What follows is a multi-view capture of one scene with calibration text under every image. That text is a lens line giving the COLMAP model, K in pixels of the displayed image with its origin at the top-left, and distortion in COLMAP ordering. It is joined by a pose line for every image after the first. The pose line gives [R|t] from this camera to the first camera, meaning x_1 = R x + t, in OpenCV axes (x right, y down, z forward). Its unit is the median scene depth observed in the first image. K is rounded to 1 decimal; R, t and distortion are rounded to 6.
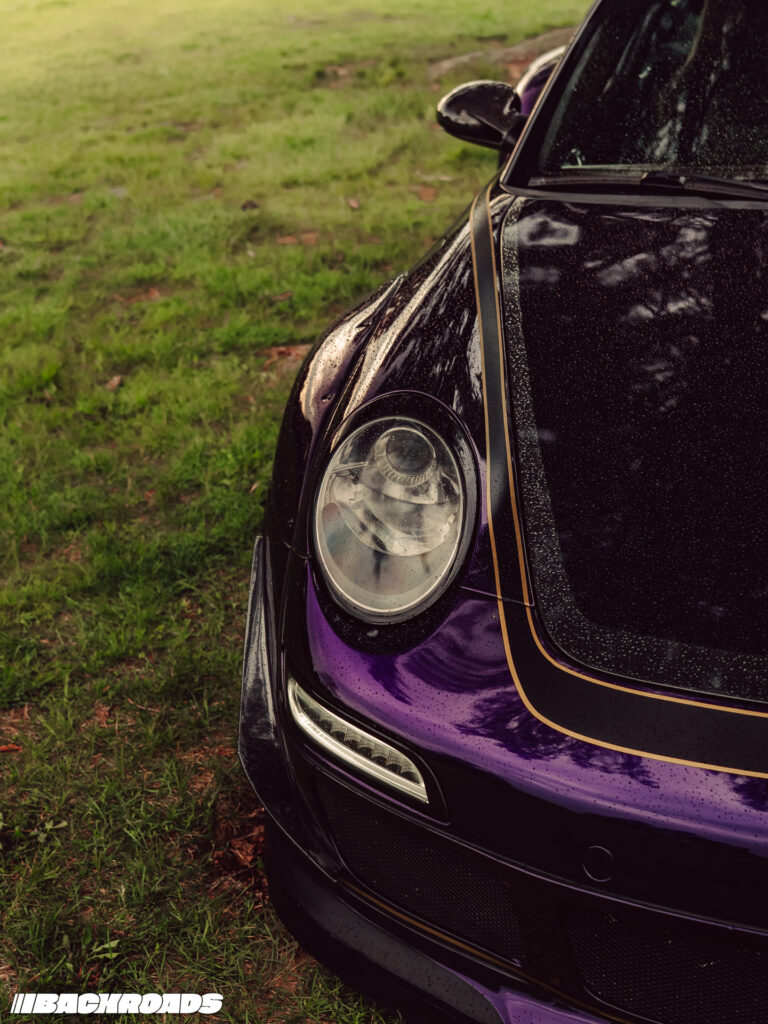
lens RADIAL K [[1693.6, 0, 384.0], [0, 1693.6, 512.0], [0, 0, 1]] dist [-0.021560, 0.021114]
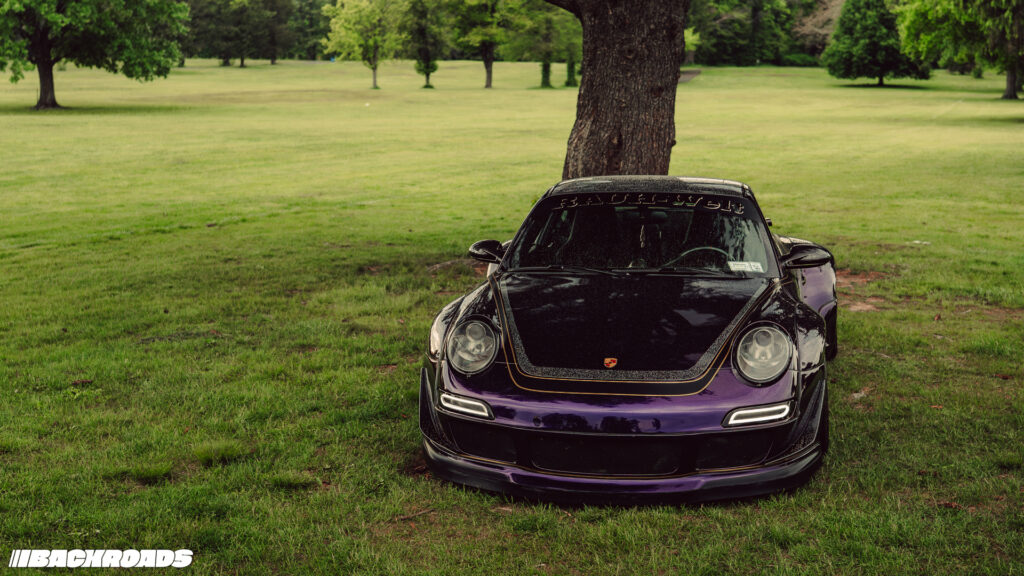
lens RADIAL K [[1548.7, 0, 512.0], [0, 1548.7, 288.0], [0, 0, 1]] dist [0.000702, -0.062362]
pose [[0.992370, 0.035779, 0.117993, -0.092727], [-0.001908, 0.961314, -0.275448, 0.239721], [-0.123284, 0.273121, 0.954047, -0.632023]]
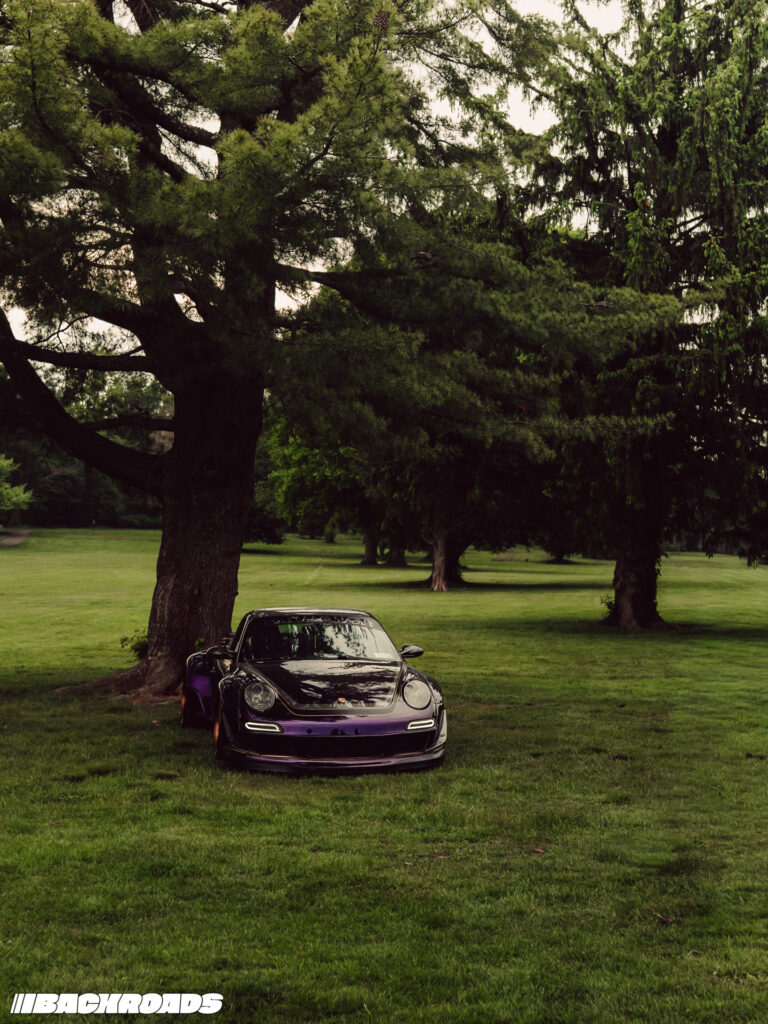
lens RADIAL K [[1809.4, 0, 384.0], [0, 1809.4, 512.0], [0, 0, 1]] dist [0.418864, -0.064276]
pose [[0.902912, 0.068510, 0.424330, -0.773740], [0.117522, 0.910248, -0.397034, 0.657703], [-0.413447, 0.408355, 0.813823, -1.520843]]
